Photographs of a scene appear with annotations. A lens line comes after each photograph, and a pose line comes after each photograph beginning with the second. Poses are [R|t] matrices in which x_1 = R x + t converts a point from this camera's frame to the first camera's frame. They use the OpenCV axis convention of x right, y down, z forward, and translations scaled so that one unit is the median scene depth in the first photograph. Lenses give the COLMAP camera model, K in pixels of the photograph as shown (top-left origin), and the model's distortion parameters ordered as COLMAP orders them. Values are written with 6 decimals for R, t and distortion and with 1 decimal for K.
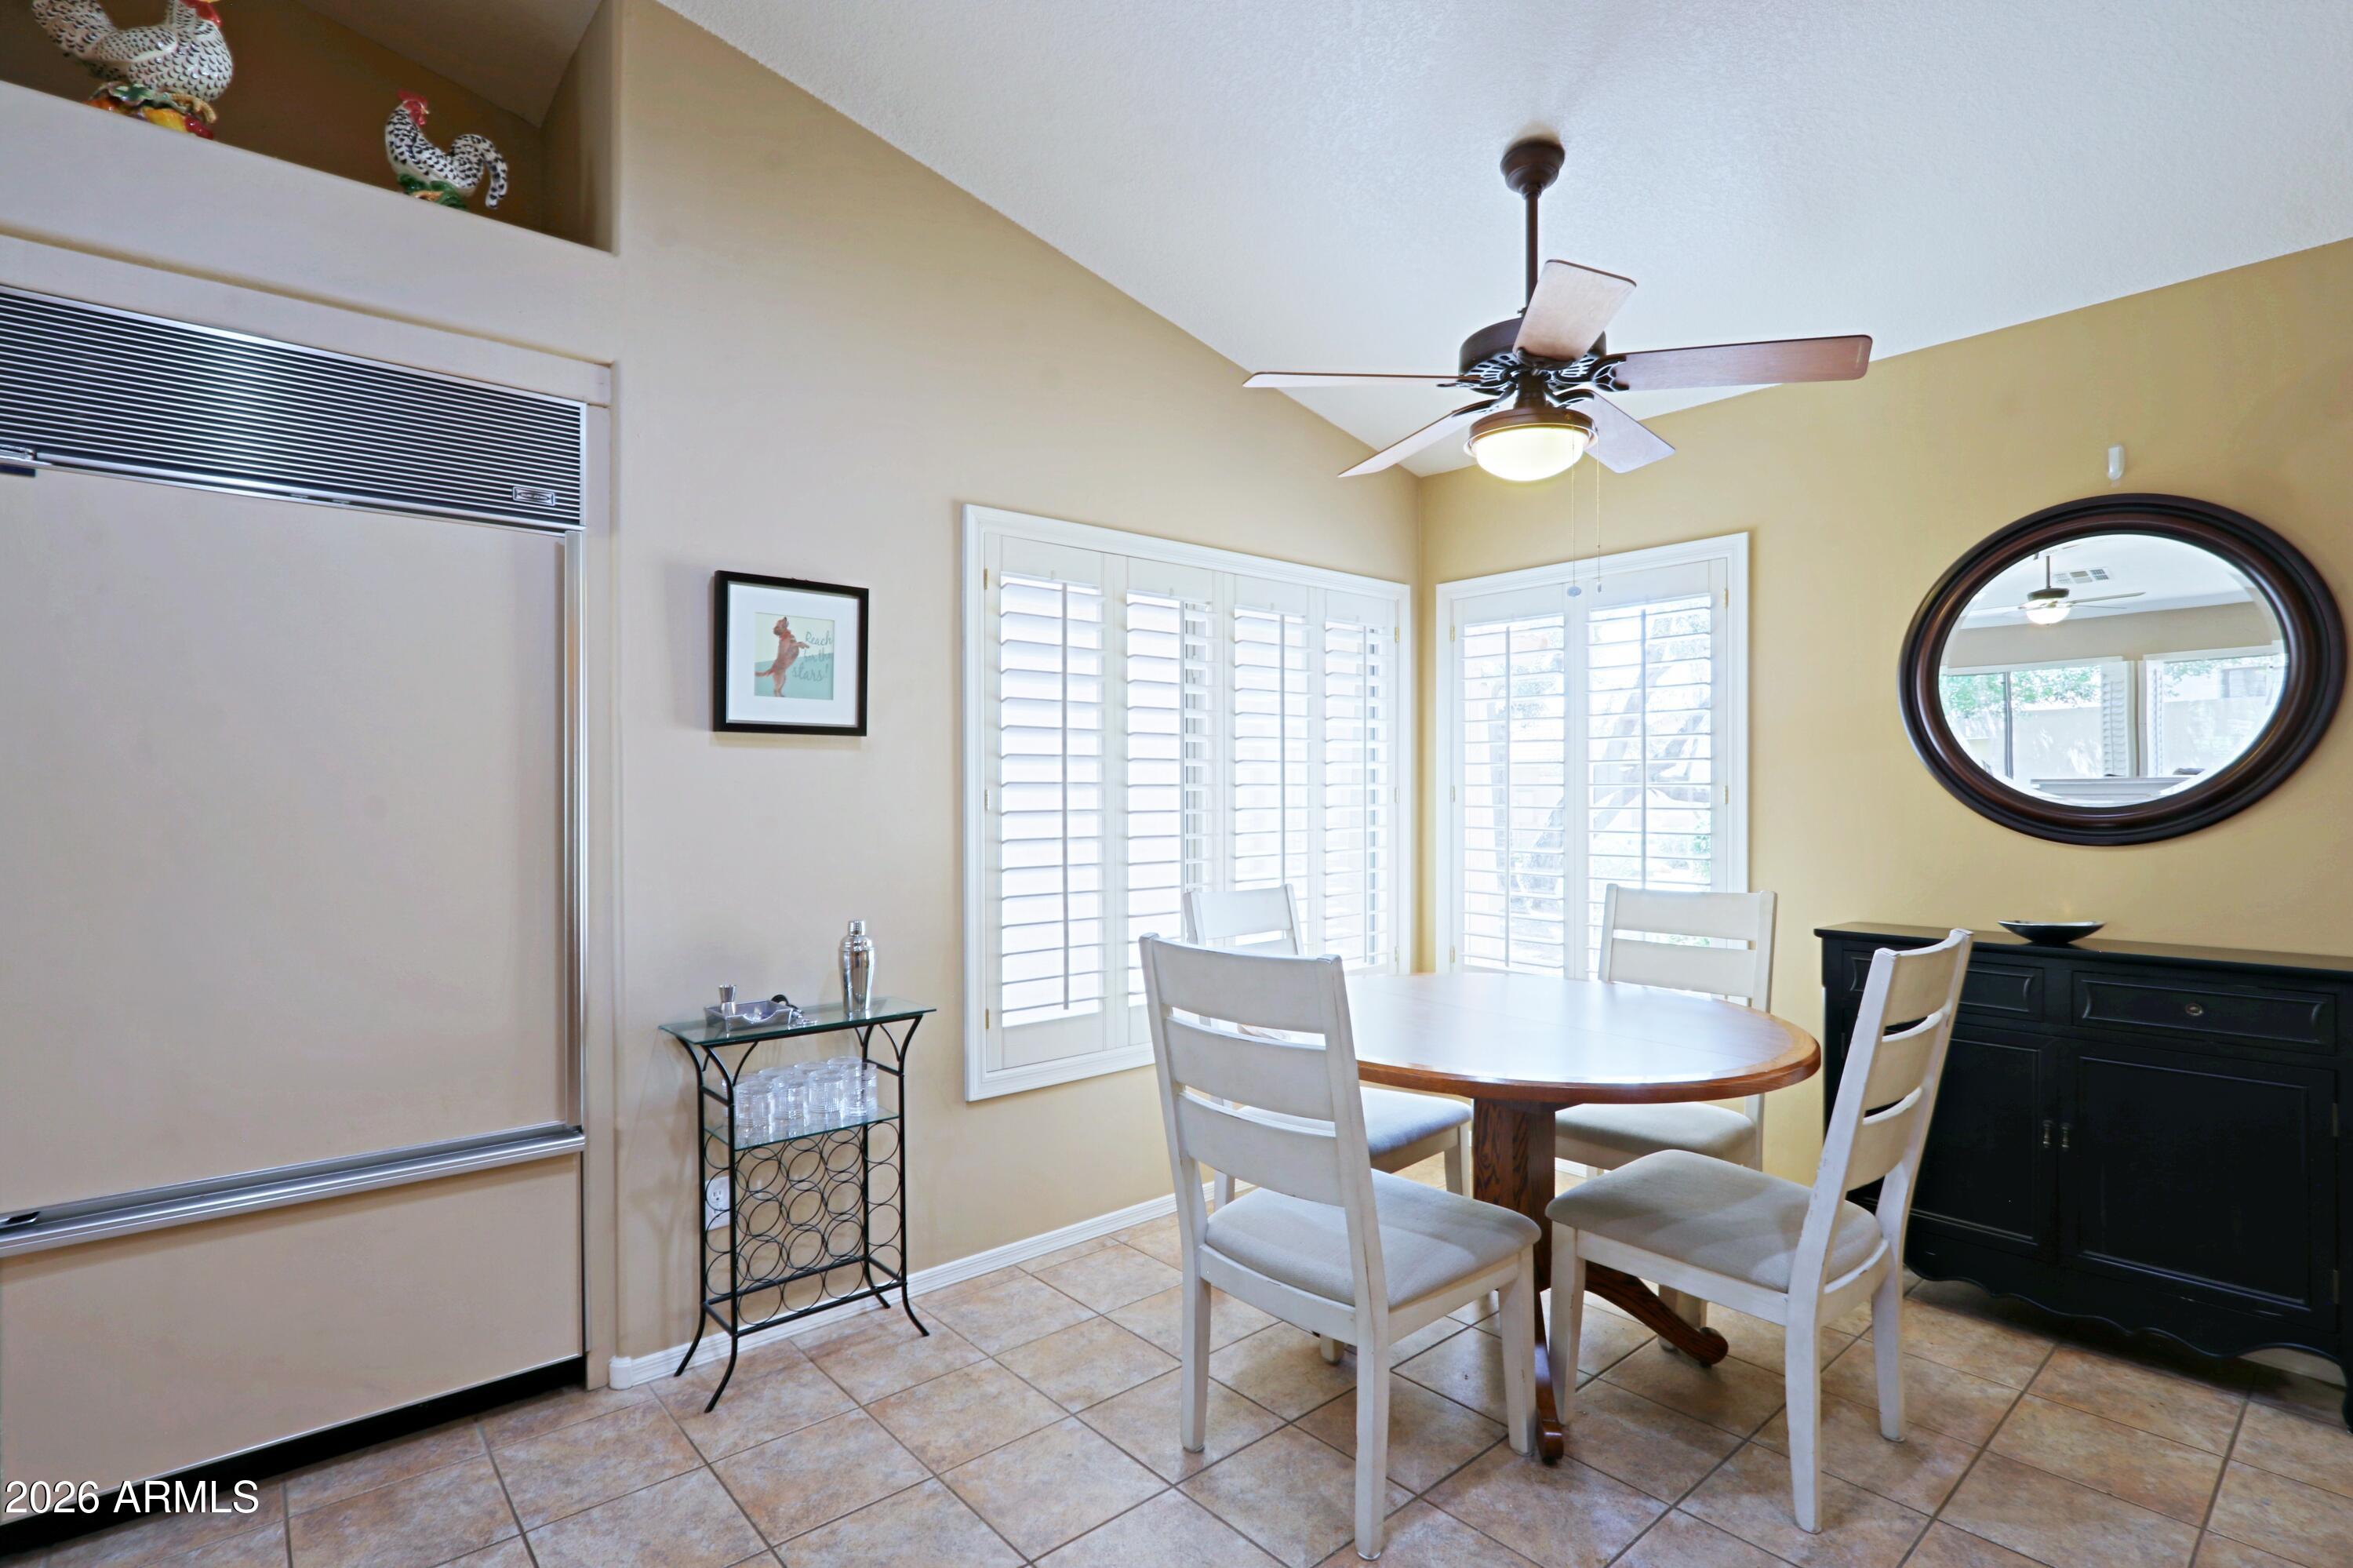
lens RADIAL K [[1083.1, 0, 1190.3], [0, 1083.1, 797.3], [0, 0, 1]] dist [-0.019839, 0.002429]
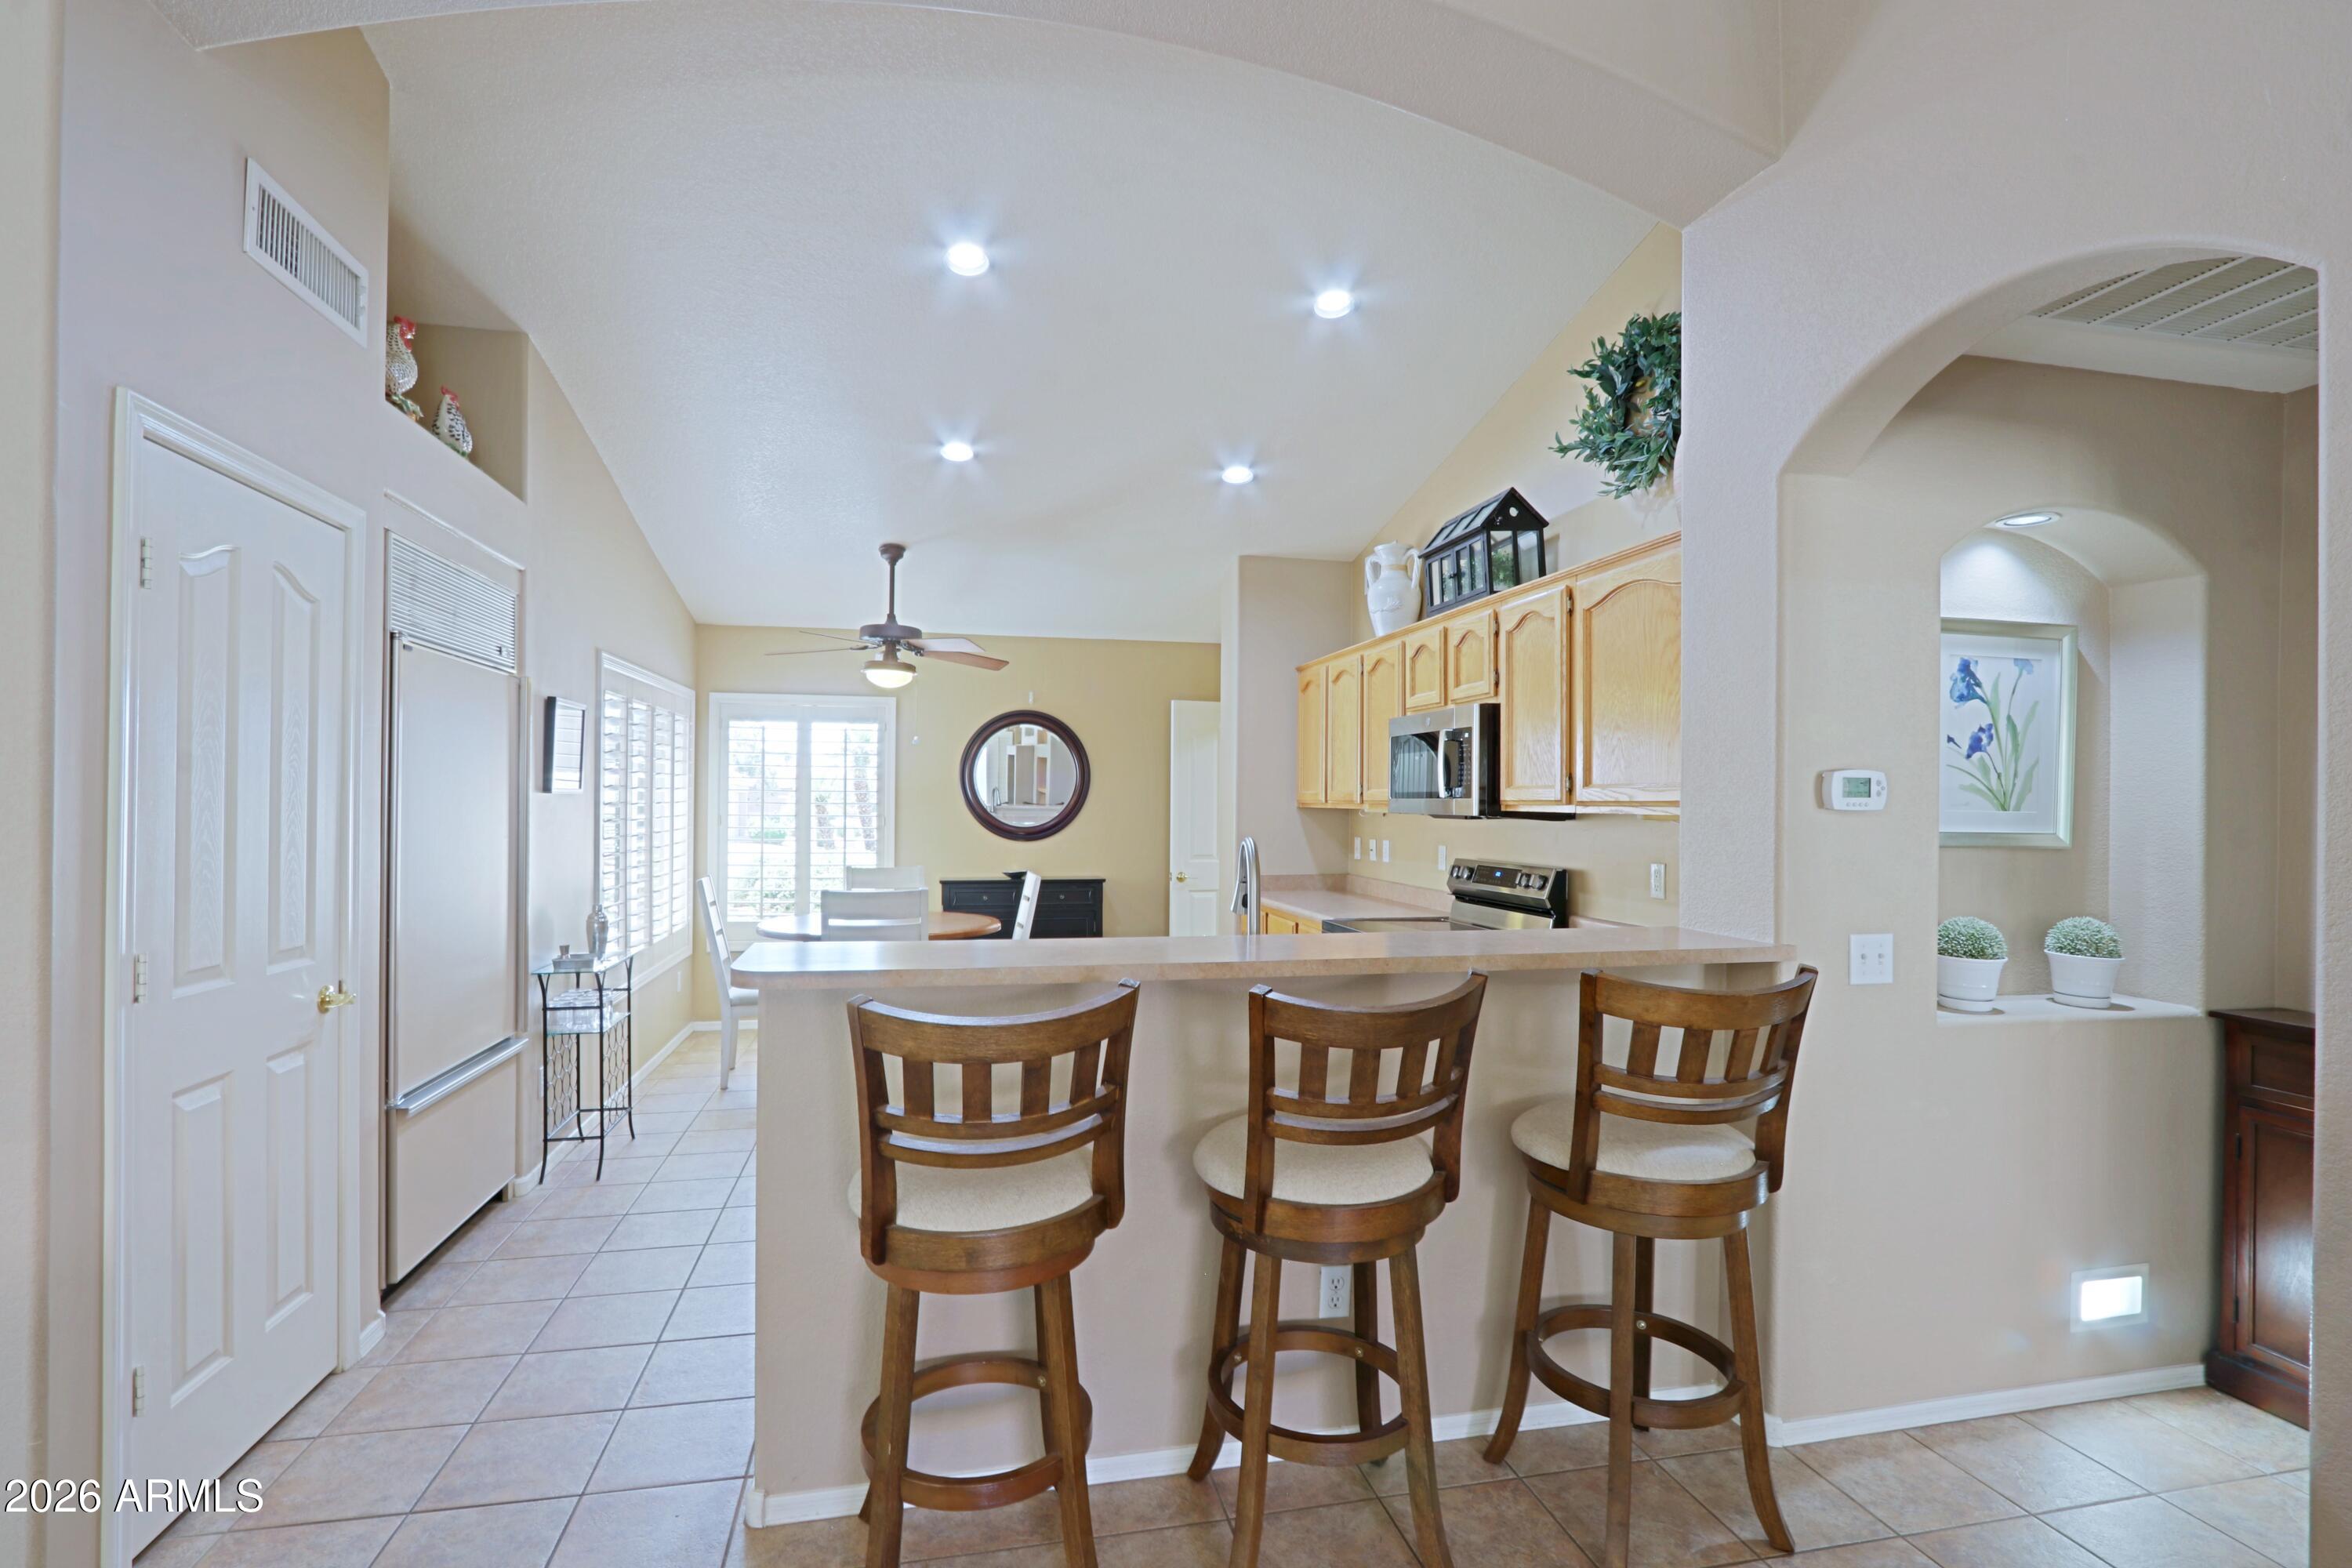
lens RADIAL K [[1082.6, 0, 1183.7], [0, 1082.6, 792.6], [0, 0, 1]] dist [-0.019839, 0.002429]
pose [[0.445710, 0.014349, 0.895062, -1.425179], [-0.005783, 0.999897, -0.013150, -0.043846], [-0.895159, 0.000685, 0.445747, -0.576811]]
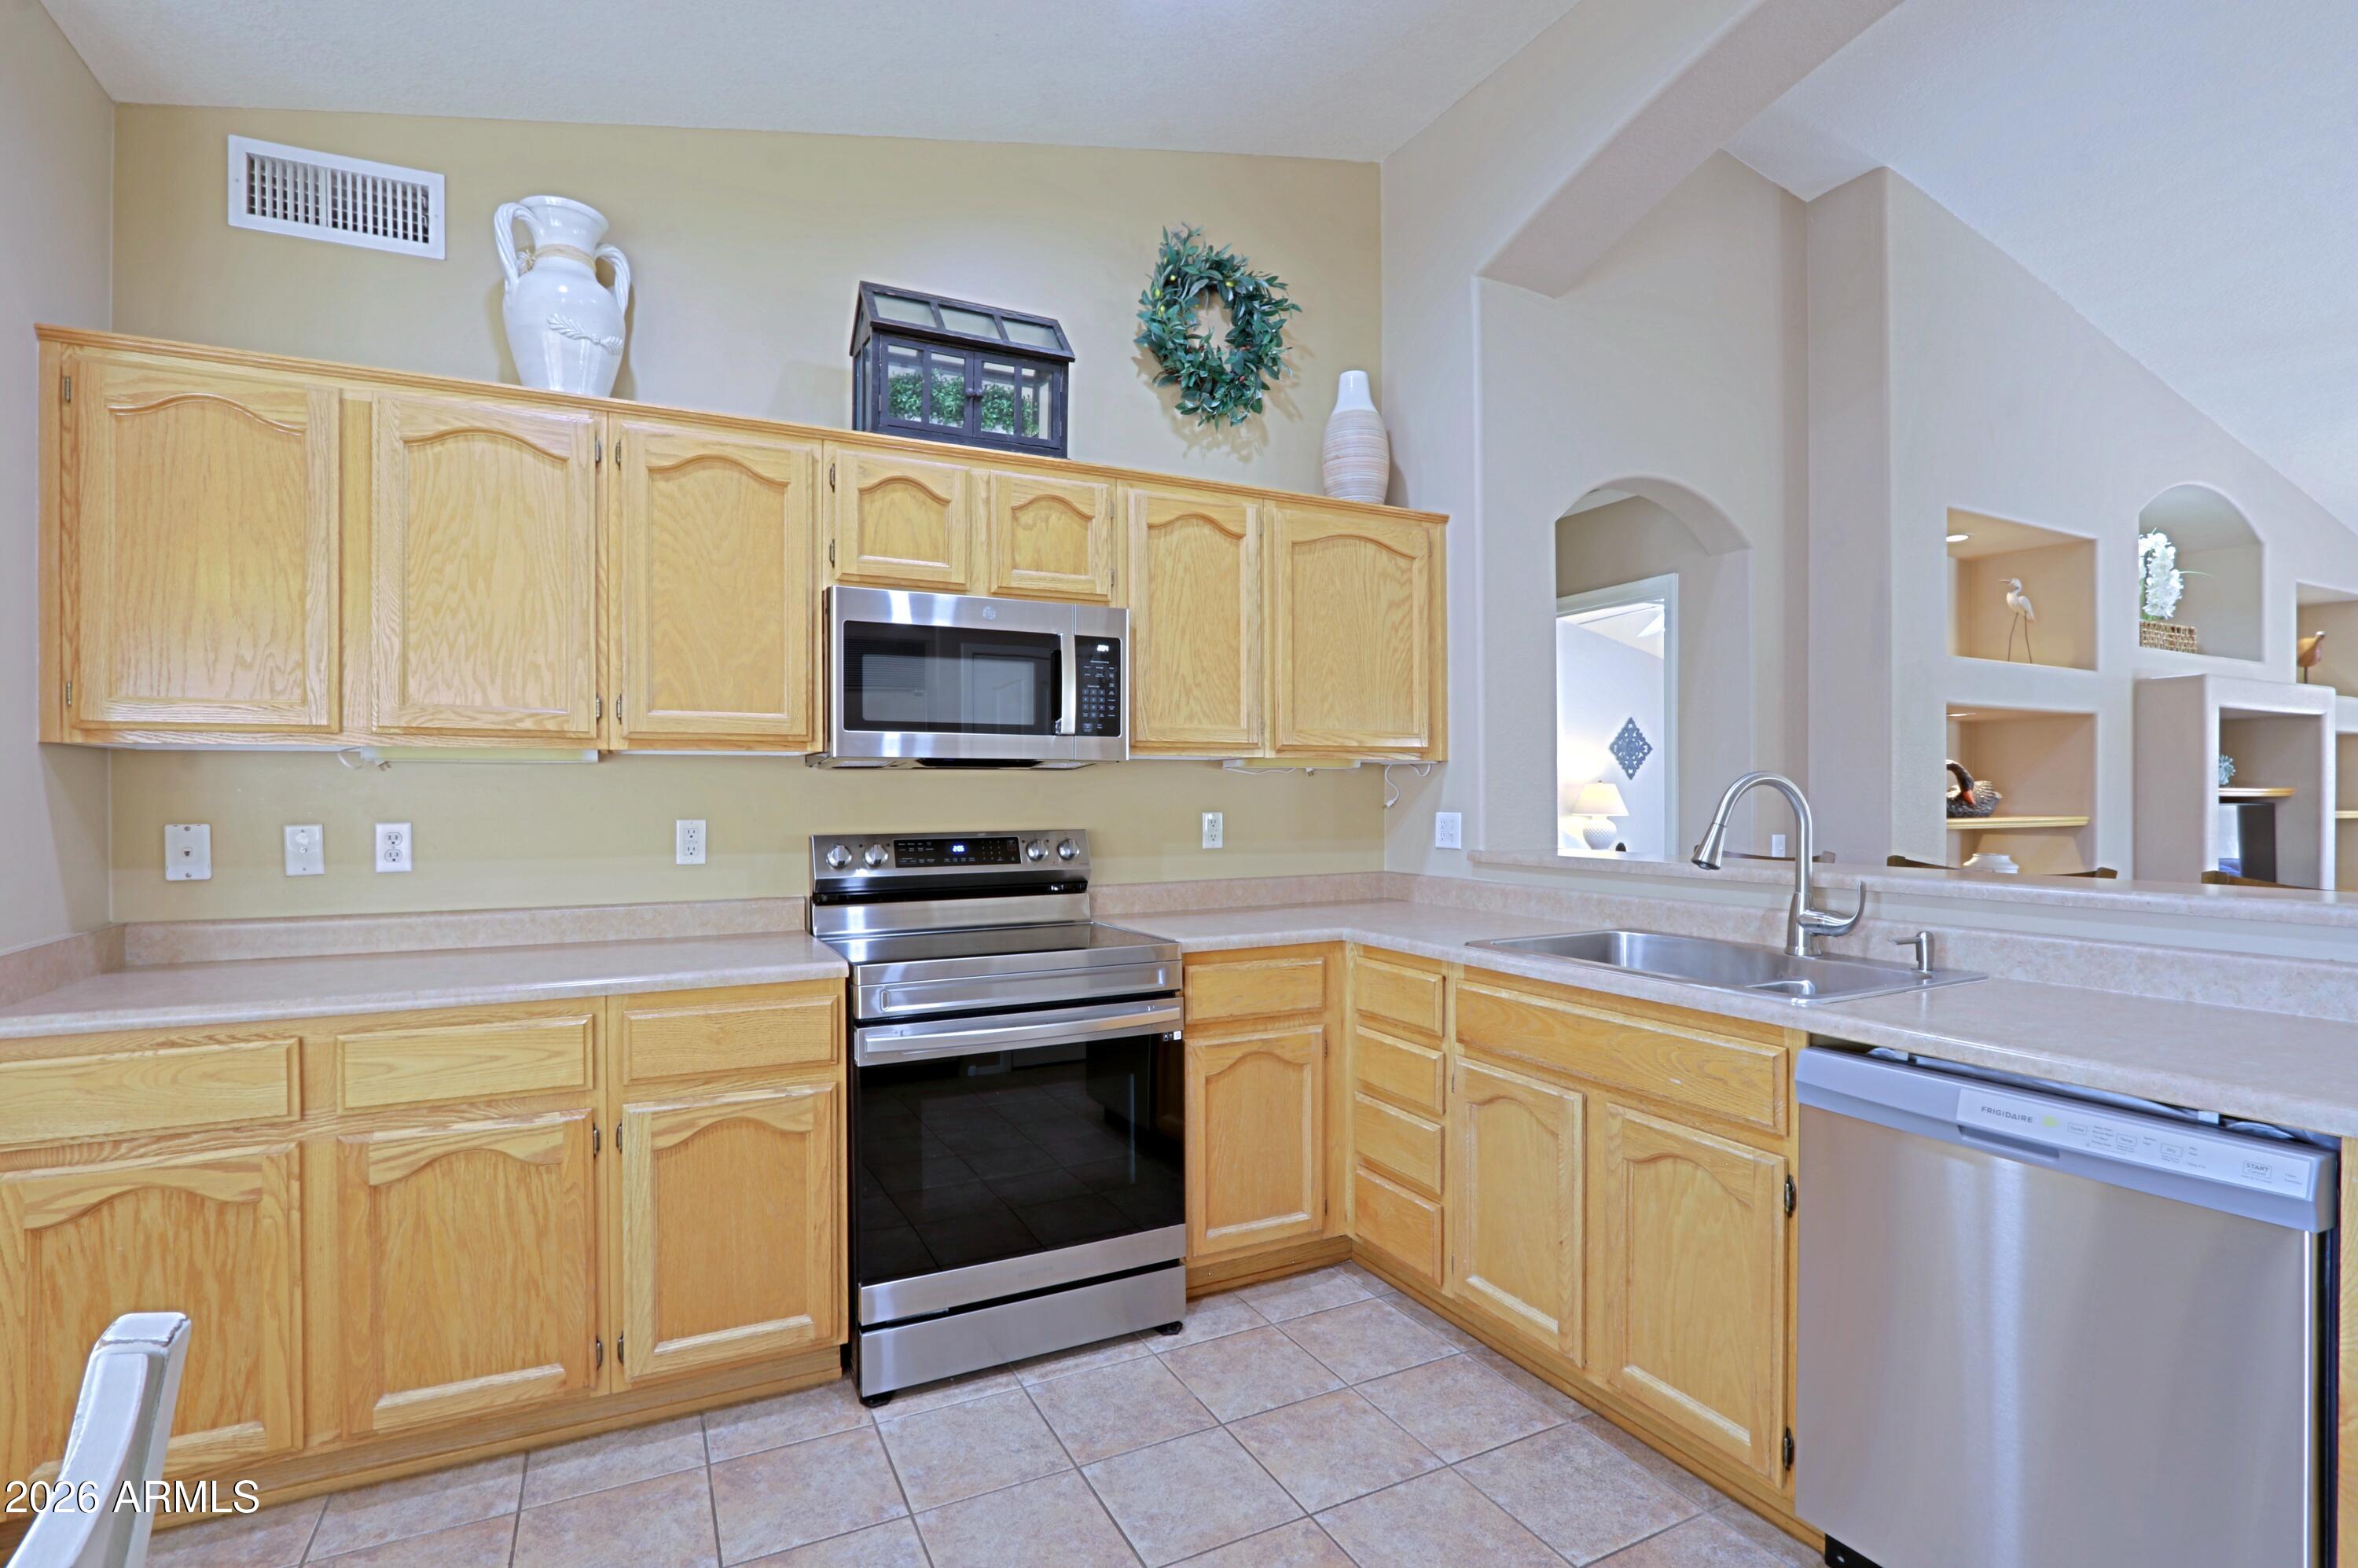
lens RADIAL K [[1085.4, 0, 1188.2], [0, 1085.4, 792.0], [0, 0, 1]] dist [-0.019839, 0.002429]
pose [[-0.974149, 0.007240, 0.225792, -0.165310], [0.008141, 0.999962, 0.003061, -0.002626], [-0.225761, 0.004820, -0.974171, 0.856530]]
